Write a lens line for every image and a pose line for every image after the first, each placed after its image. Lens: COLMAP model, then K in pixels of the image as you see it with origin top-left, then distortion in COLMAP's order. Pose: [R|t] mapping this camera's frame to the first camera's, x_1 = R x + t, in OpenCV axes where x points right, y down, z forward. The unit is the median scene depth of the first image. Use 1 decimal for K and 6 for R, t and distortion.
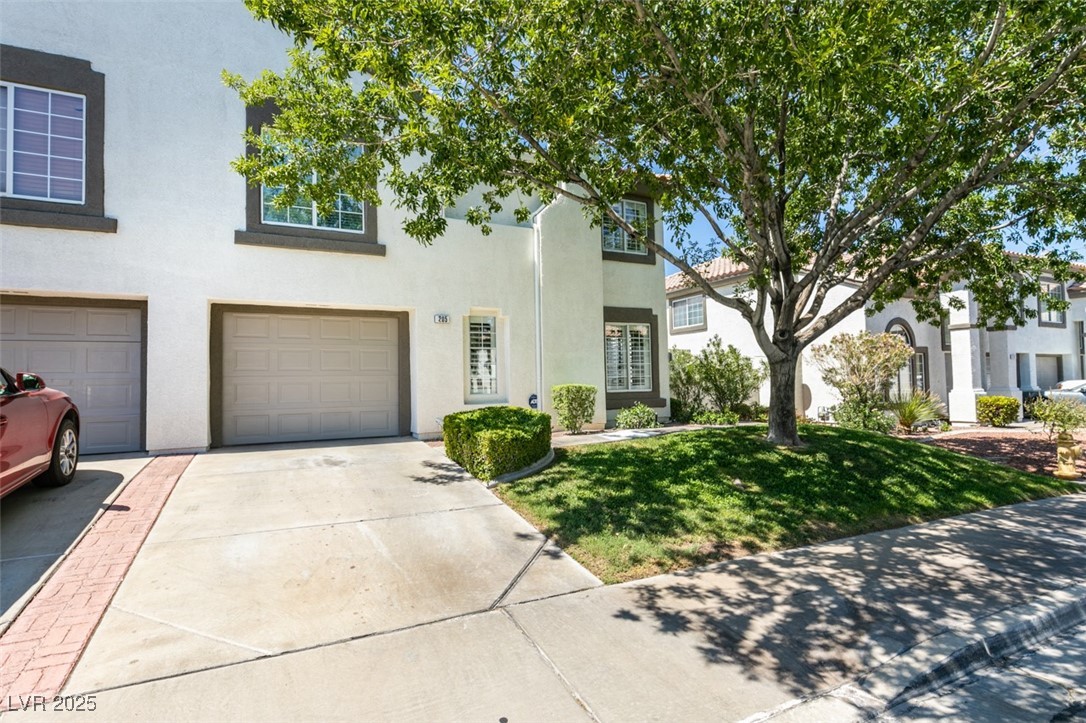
lens RADIAL K [[516.6, 0, 540.9], [0, 516.6, 367.5], [0, 0, 1]] dist [0.000373, 0.000510]
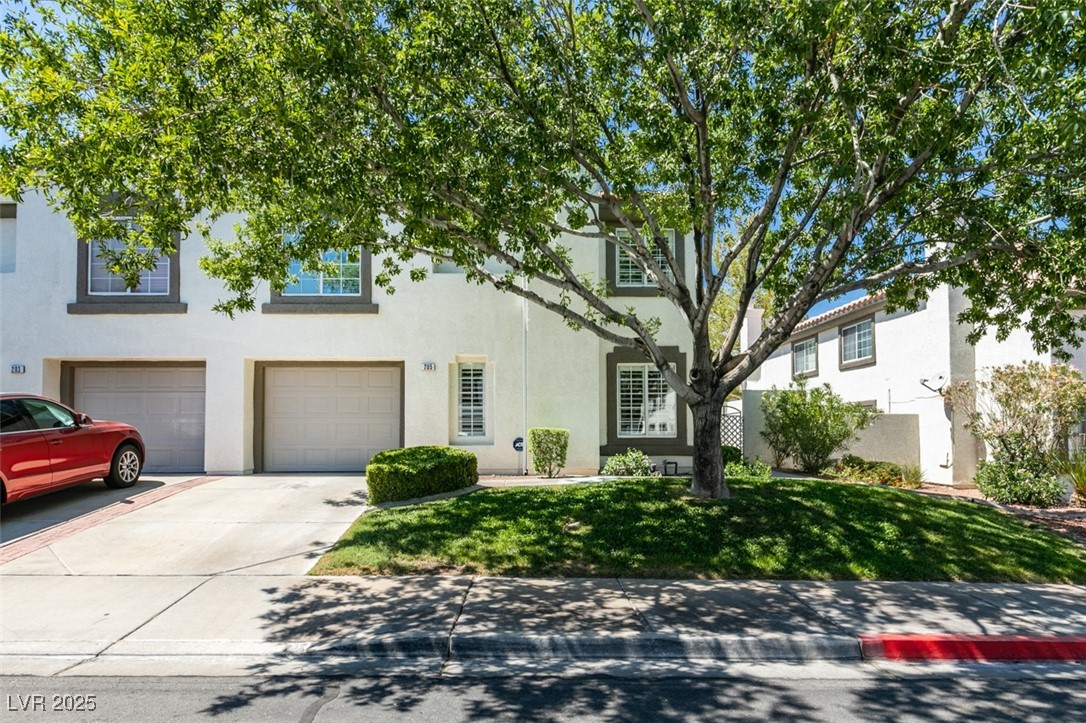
lens RADIAL K [[598.5, 0, 555.7], [0, 598.5, 421.4], [0, 0, 1]] dist [0.000490, -0.002818]
pose [[0.914704, 0.007226, -0.404059, 0.741346], [-0.001226, 0.999885, 0.015104, 0.003479], [0.404122, -0.013320, 0.914608, -0.069792]]
